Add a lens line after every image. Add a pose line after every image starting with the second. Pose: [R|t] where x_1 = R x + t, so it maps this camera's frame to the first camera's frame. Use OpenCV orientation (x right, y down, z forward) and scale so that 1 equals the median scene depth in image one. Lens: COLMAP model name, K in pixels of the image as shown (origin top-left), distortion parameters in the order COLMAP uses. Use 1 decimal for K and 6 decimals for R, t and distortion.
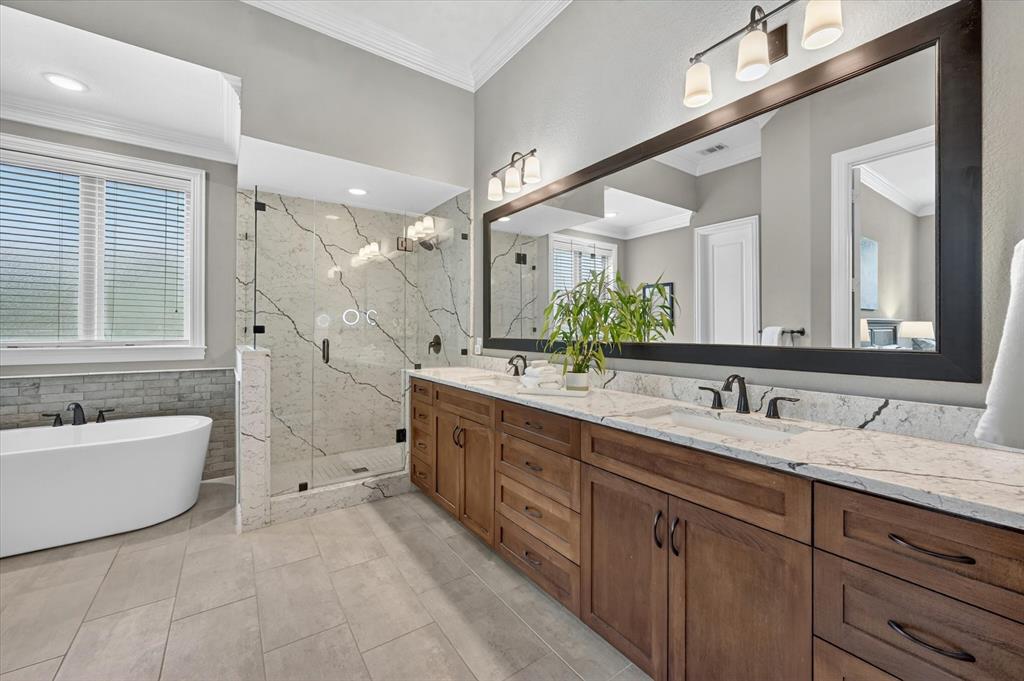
lens RADIAL K [[406.4, 0, 510.0], [0, 406.4, 333.0], [0, 0, 1]] dist [-0.001513, -0.000337]
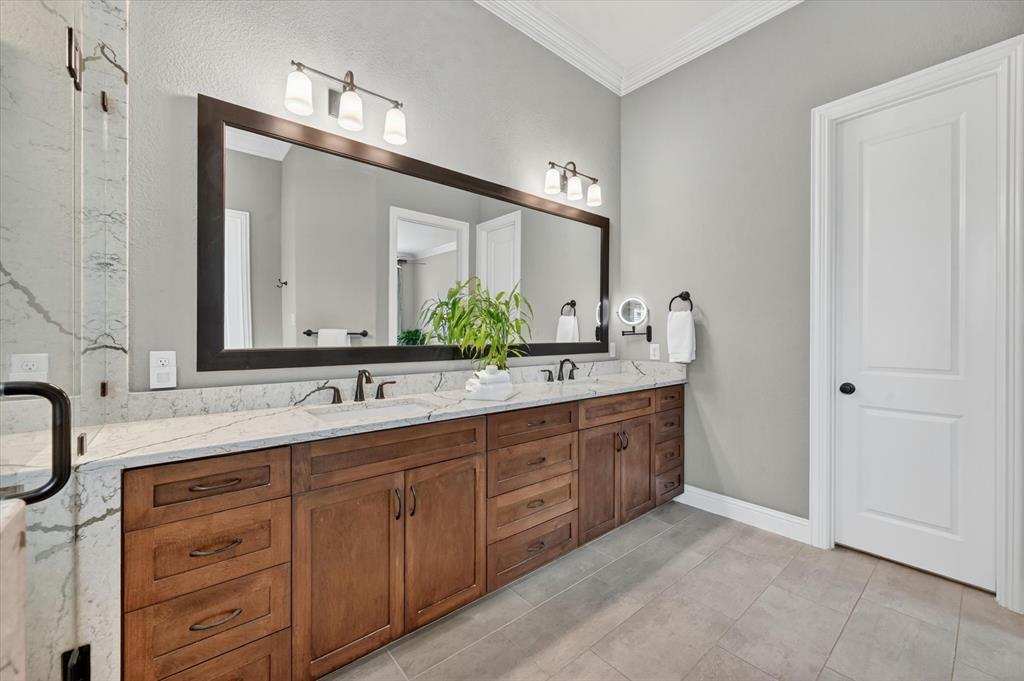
lens RADIAL K [[406.4, 0, 508.8], [0, 406.4, 333.8], [0, 0, 1]] dist [-0.001513, -0.000337]
pose [[-0.084220, -0.005872, 0.996430, -0.684039], [0.001691, 0.999980, 0.006036, -0.011725], [-0.996446, 0.002193, -0.084209, 0.788331]]
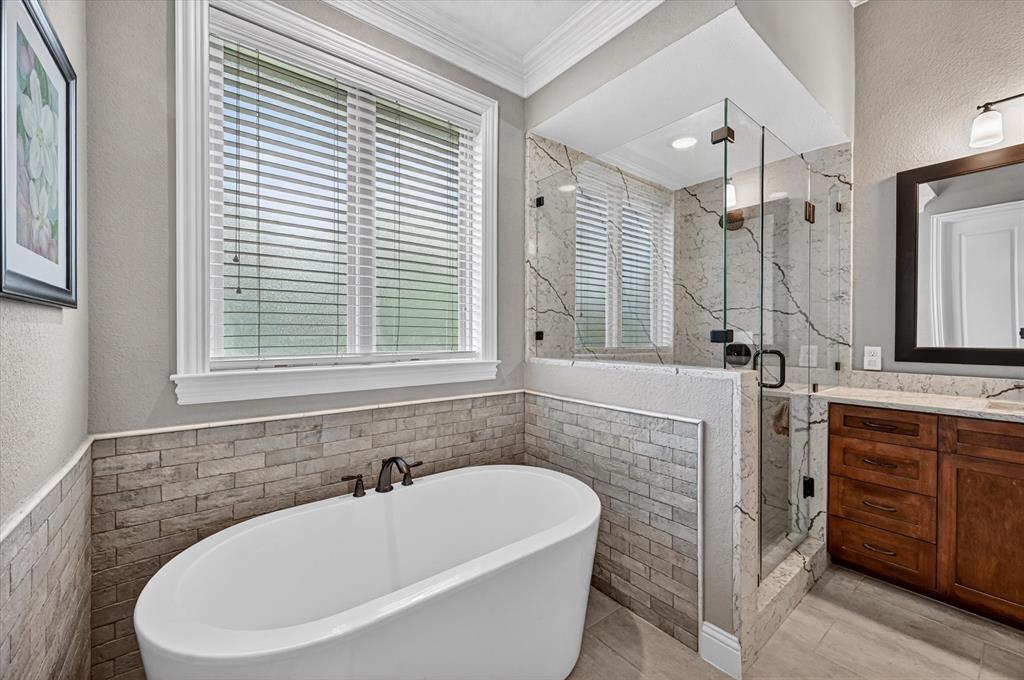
lens RADIAL K [[406.4, 0, 509.8], [0, 406.4, 338.4], [0, 0, 1]] dist [-0.001513, -0.000337]
pose [[0.998495, -0.001608, 0.054827, -0.922803], [0.001496, 0.999997, 0.002076, -0.006081], [-0.054830, -0.001990, 0.998494, 0.380311]]
